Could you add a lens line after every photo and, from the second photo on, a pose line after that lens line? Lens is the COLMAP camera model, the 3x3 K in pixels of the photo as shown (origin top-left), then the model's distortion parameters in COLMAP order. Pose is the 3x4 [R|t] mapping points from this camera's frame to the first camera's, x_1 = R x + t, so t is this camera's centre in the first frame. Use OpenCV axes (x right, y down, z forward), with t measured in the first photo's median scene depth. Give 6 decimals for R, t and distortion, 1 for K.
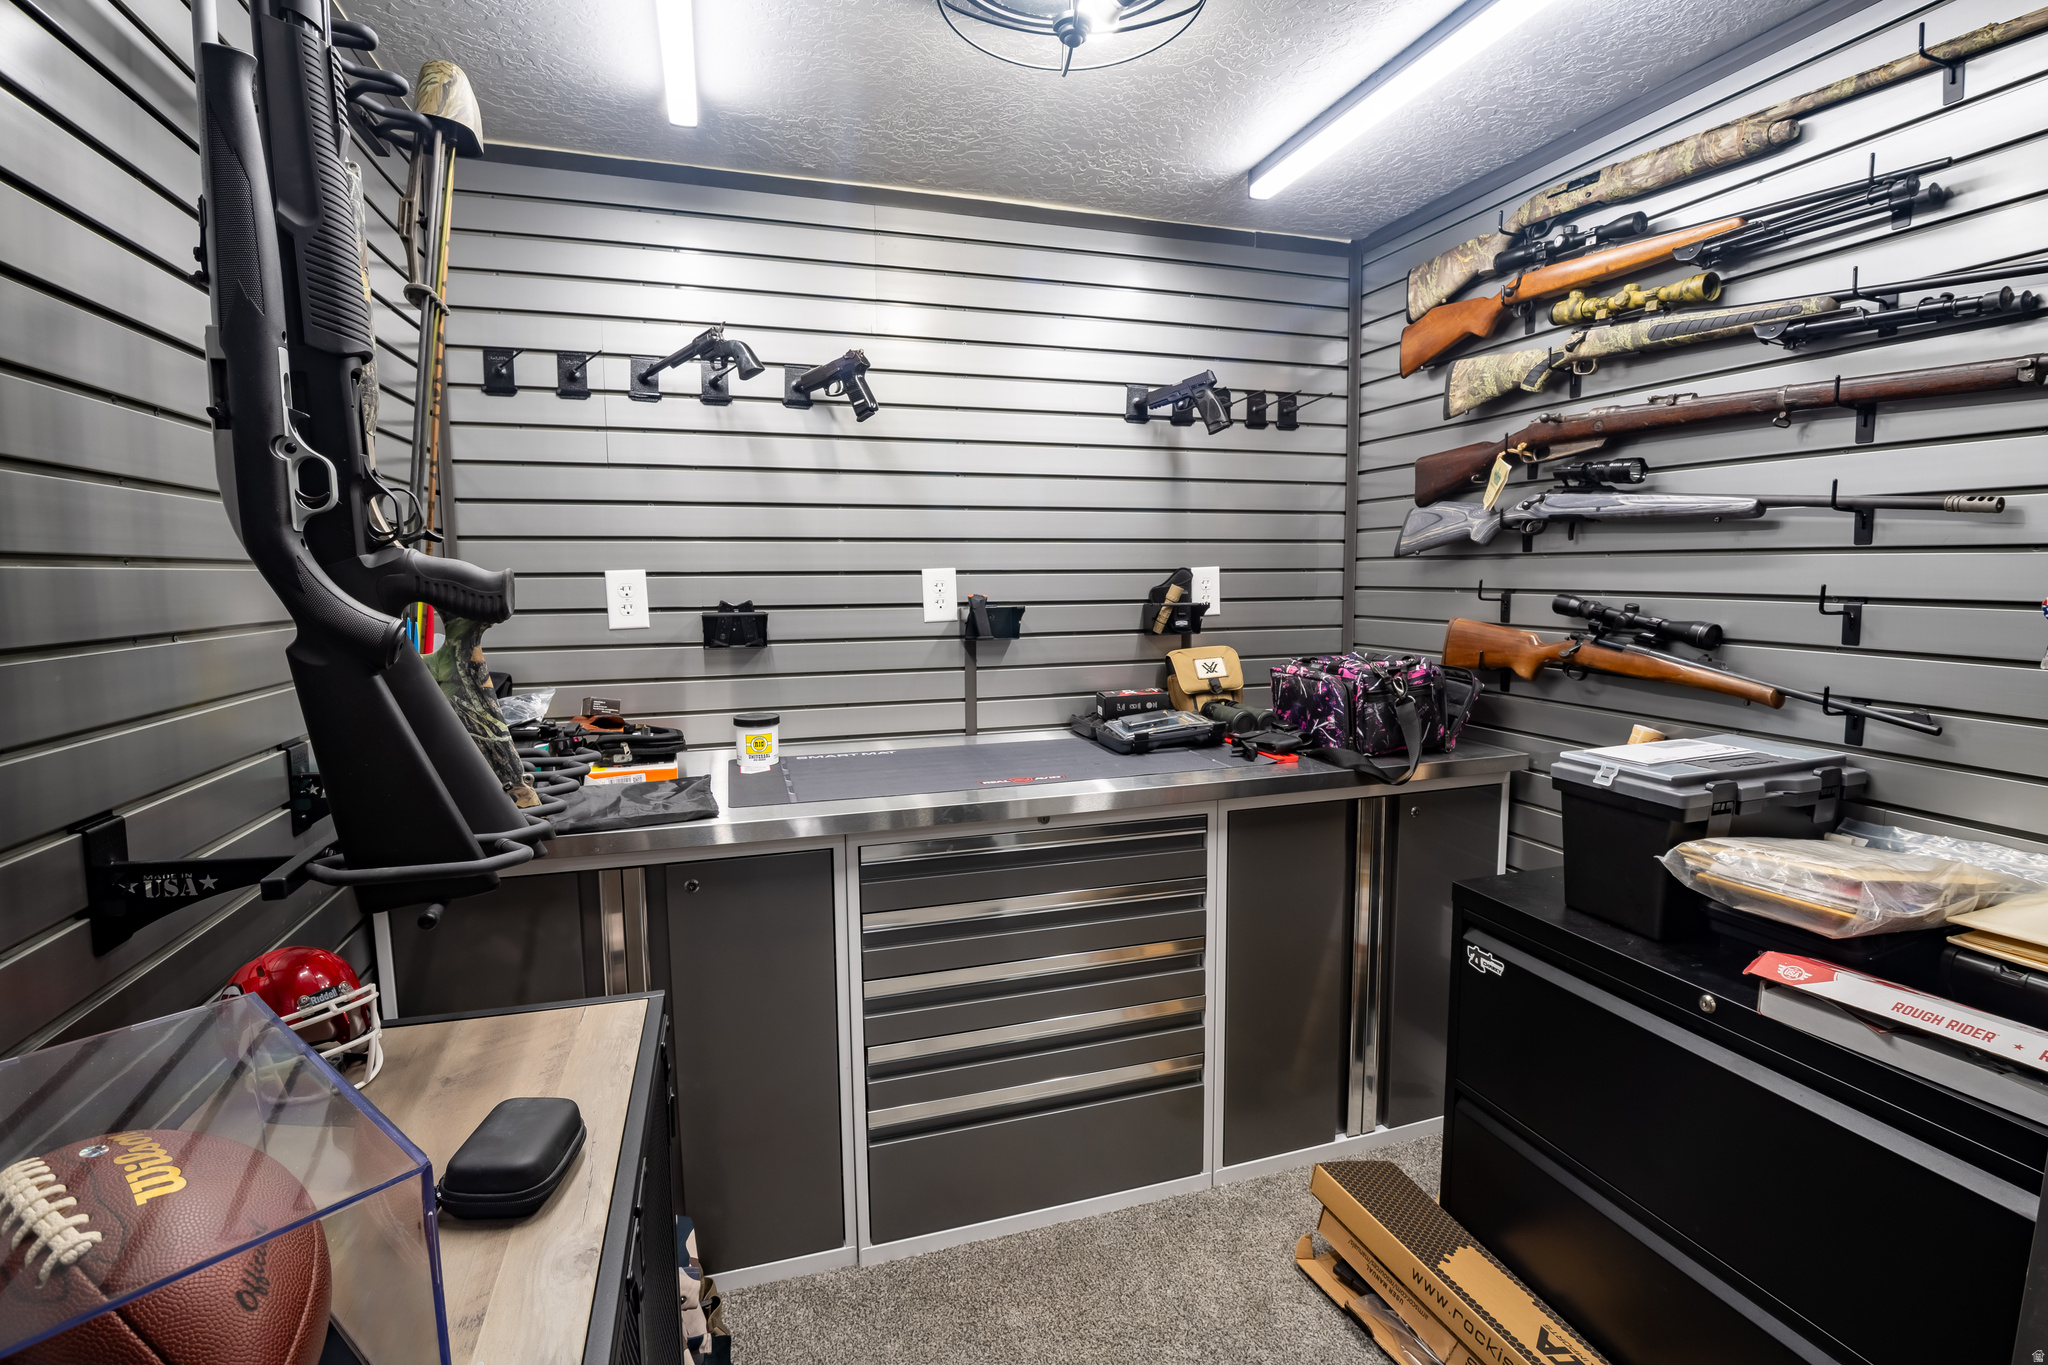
lens RADIAL K [[943.3, 0, 1026.7], [0, 943.3, 674.6], [0, 0, 1]] dist [-0.034512, -0.002170]
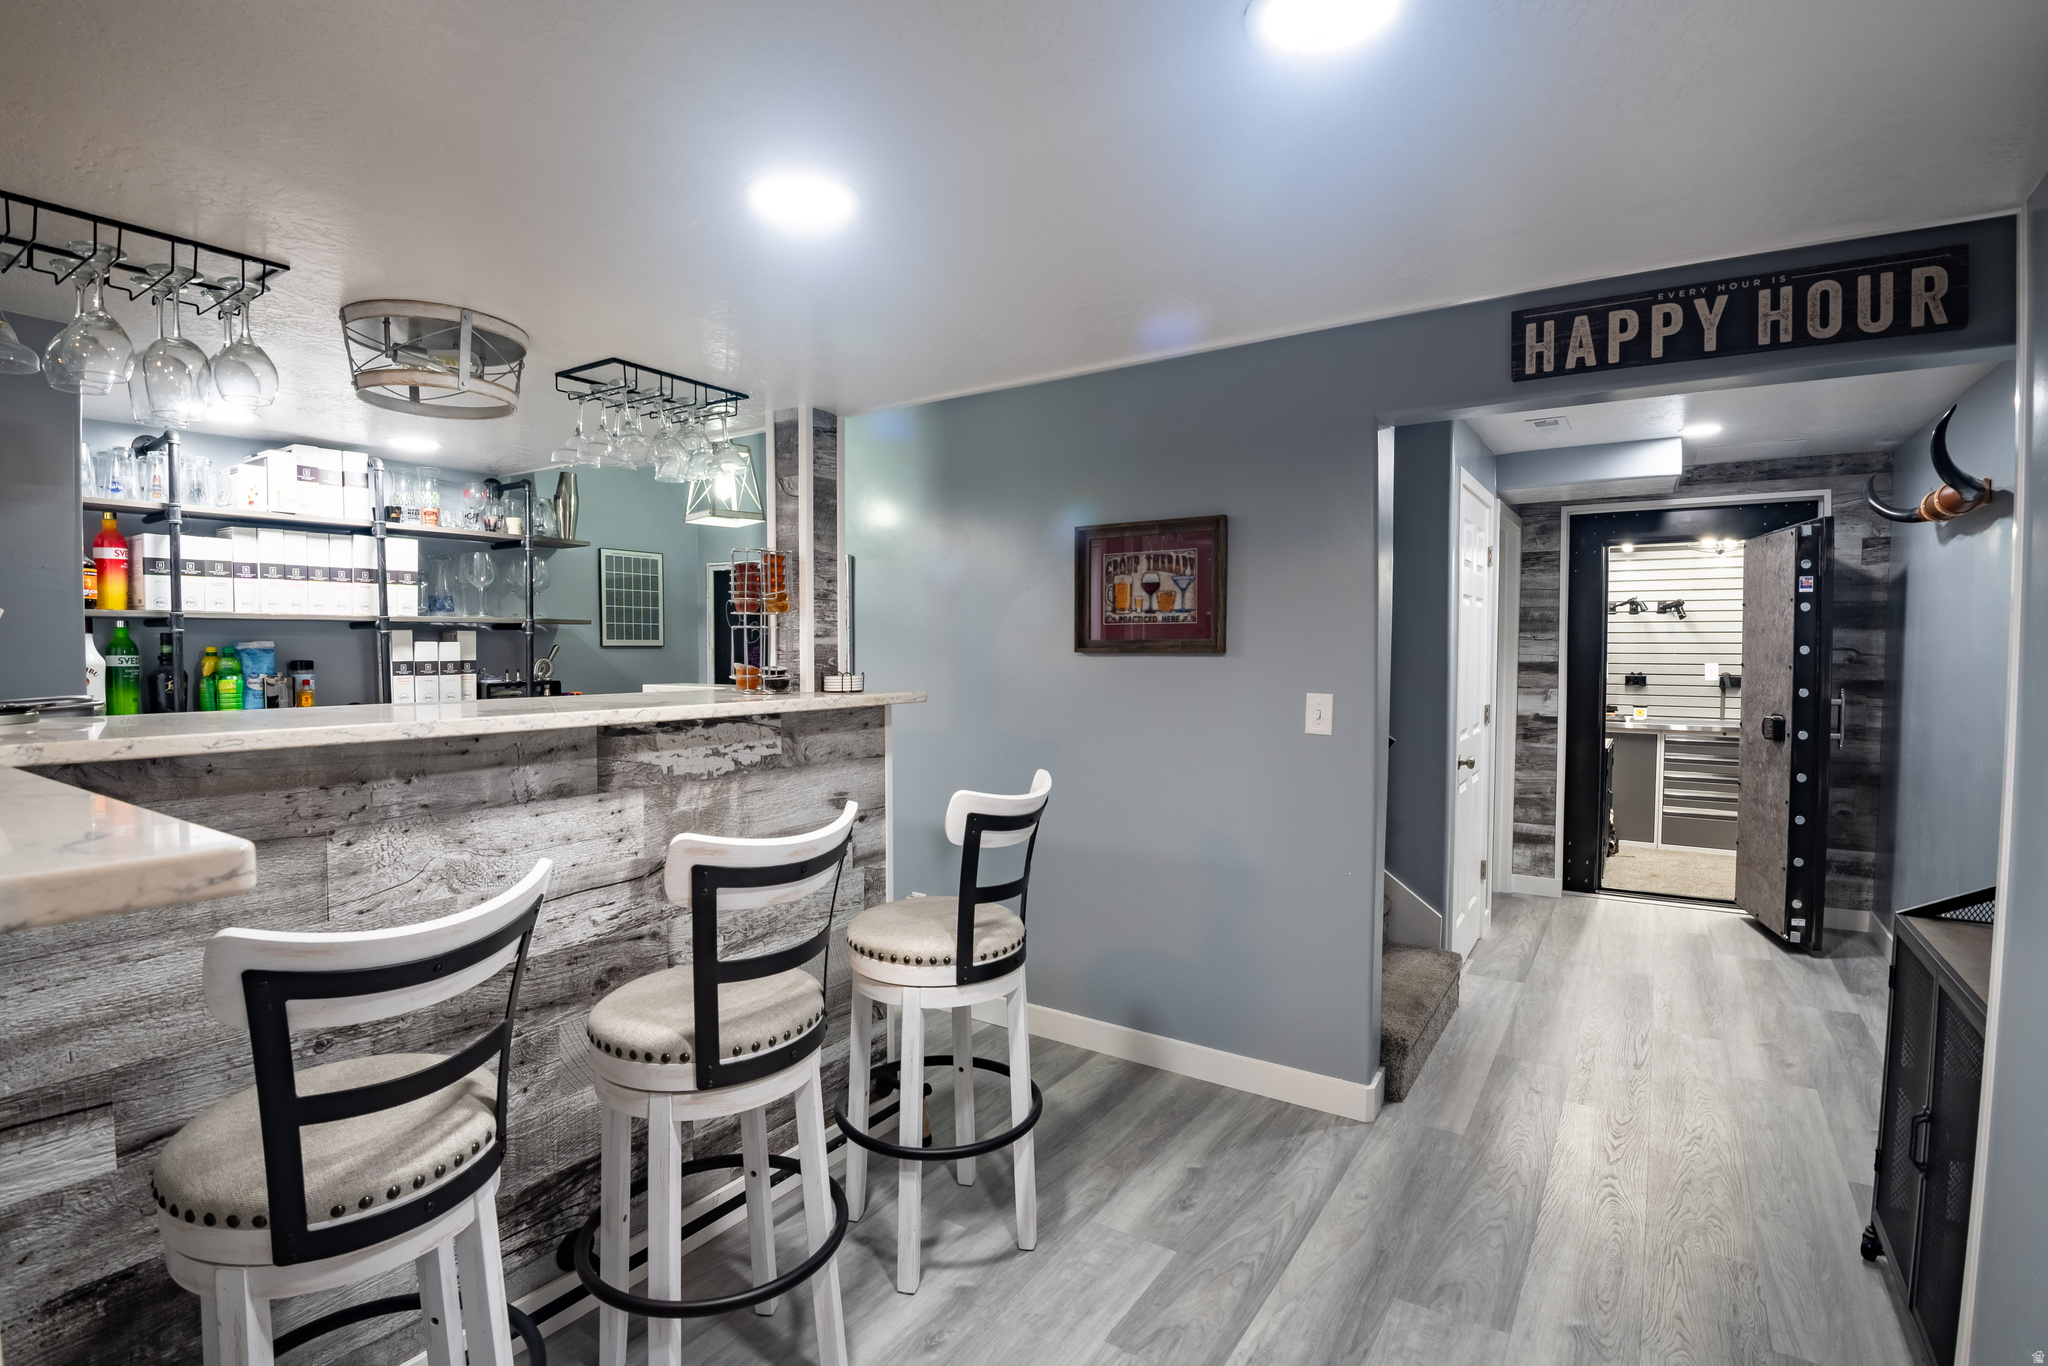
lens RADIAL K [[943.3, 0, 1032.1], [0, 943.3, 687.8], [0, 0, 1]] dist [-0.034512, -0.002170]
pose [[0.620447, 0.036893, -0.783380, 0.954458], [-0.087518, 0.995911, -0.022413, 0.241035], [0.779350, 0.082466, 0.621139, -2.745563]]
